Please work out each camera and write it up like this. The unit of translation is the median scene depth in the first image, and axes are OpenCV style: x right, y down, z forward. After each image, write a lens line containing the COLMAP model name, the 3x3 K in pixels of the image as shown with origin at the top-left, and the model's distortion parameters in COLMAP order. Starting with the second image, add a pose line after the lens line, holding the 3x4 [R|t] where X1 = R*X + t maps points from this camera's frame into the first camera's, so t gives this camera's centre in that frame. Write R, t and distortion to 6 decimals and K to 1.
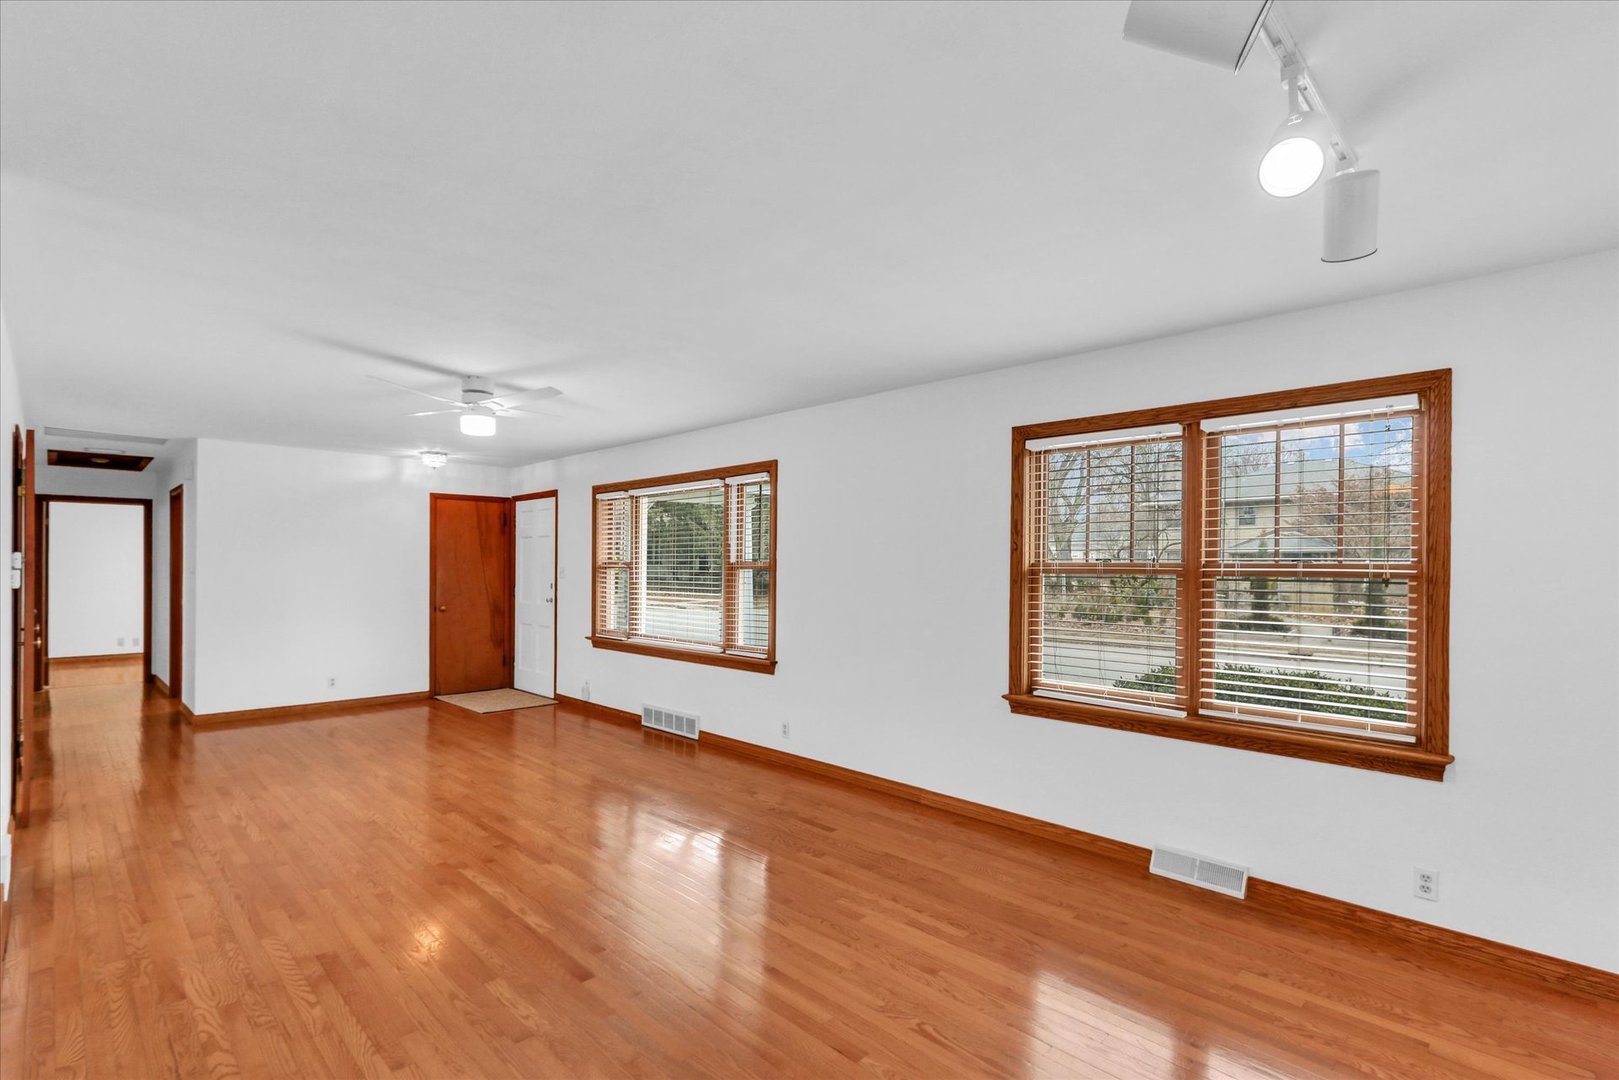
lens RADIAL K [[758.2, 0, 815.0], [0, 758.2, 556.8], [0, 0, 1]] dist [0.001129, -0.000335]
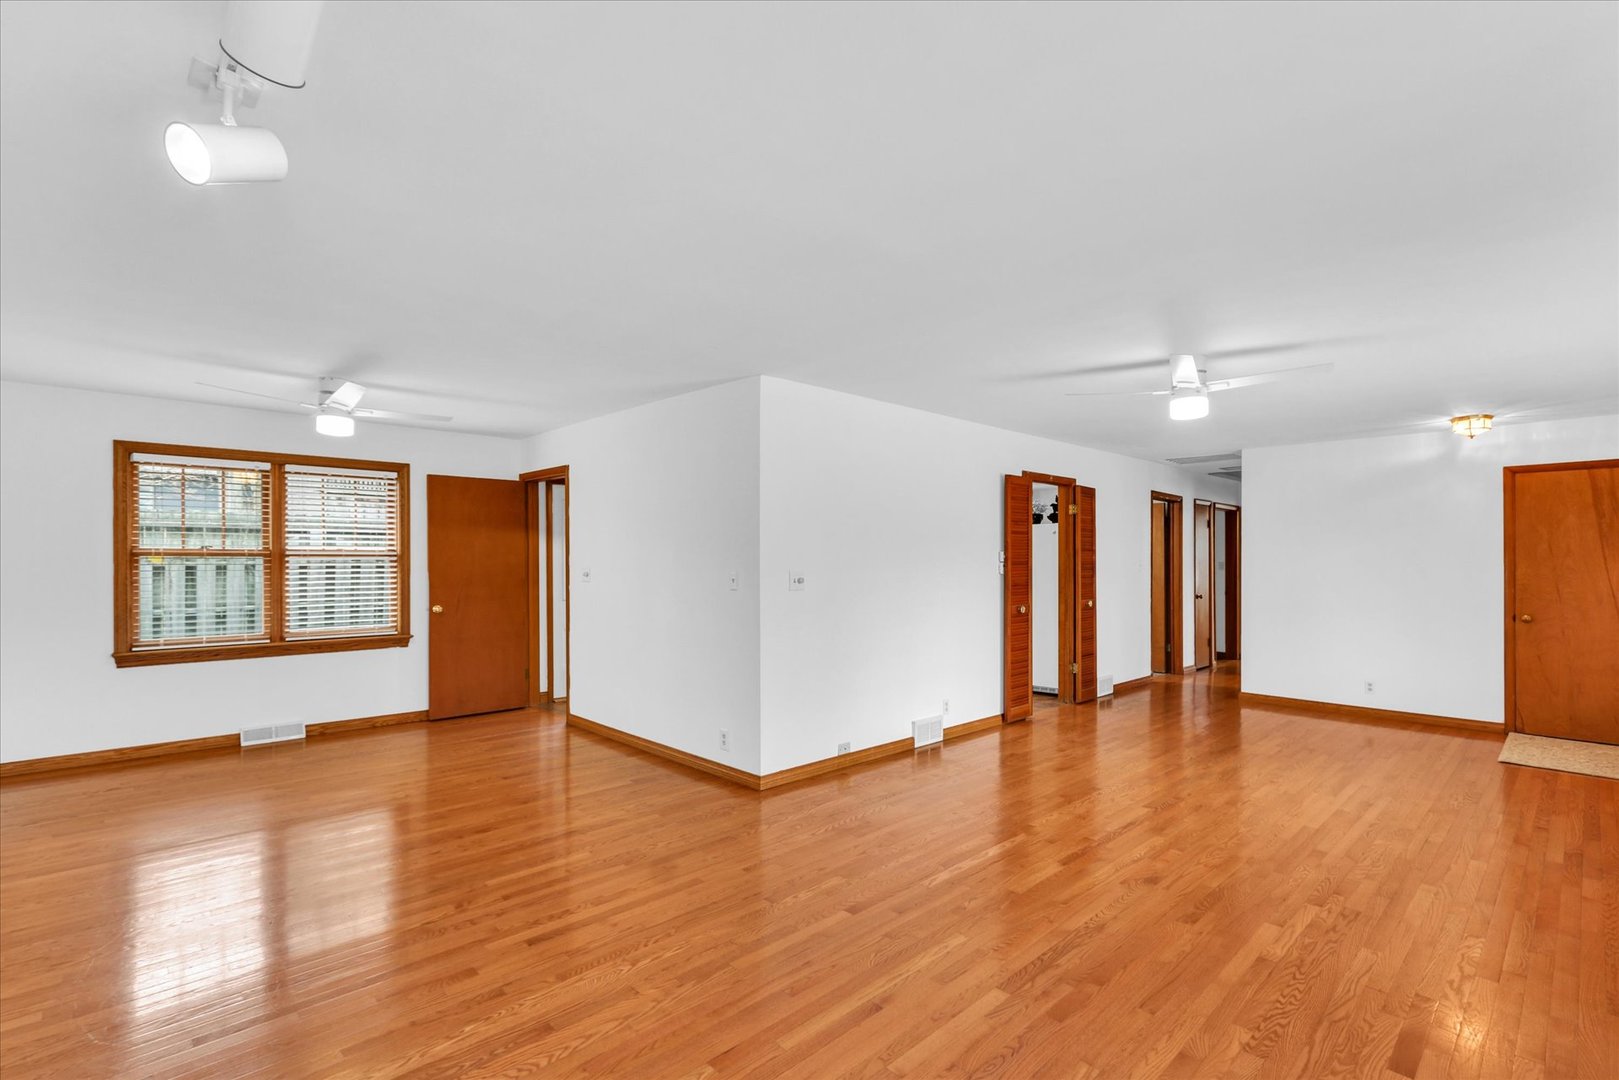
lens RADIAL K [[758.2, 0, 814.5], [0, 758.2, 549.1], [0, 0, 1]] dist [0.001129, -0.000335]
pose [[-0.026670, -0.019481, -0.999454, 0.421865], [0.009190, 0.999763, -0.019732, 0.011951], [0.999602, -0.009712, -0.026484, 0.475784]]
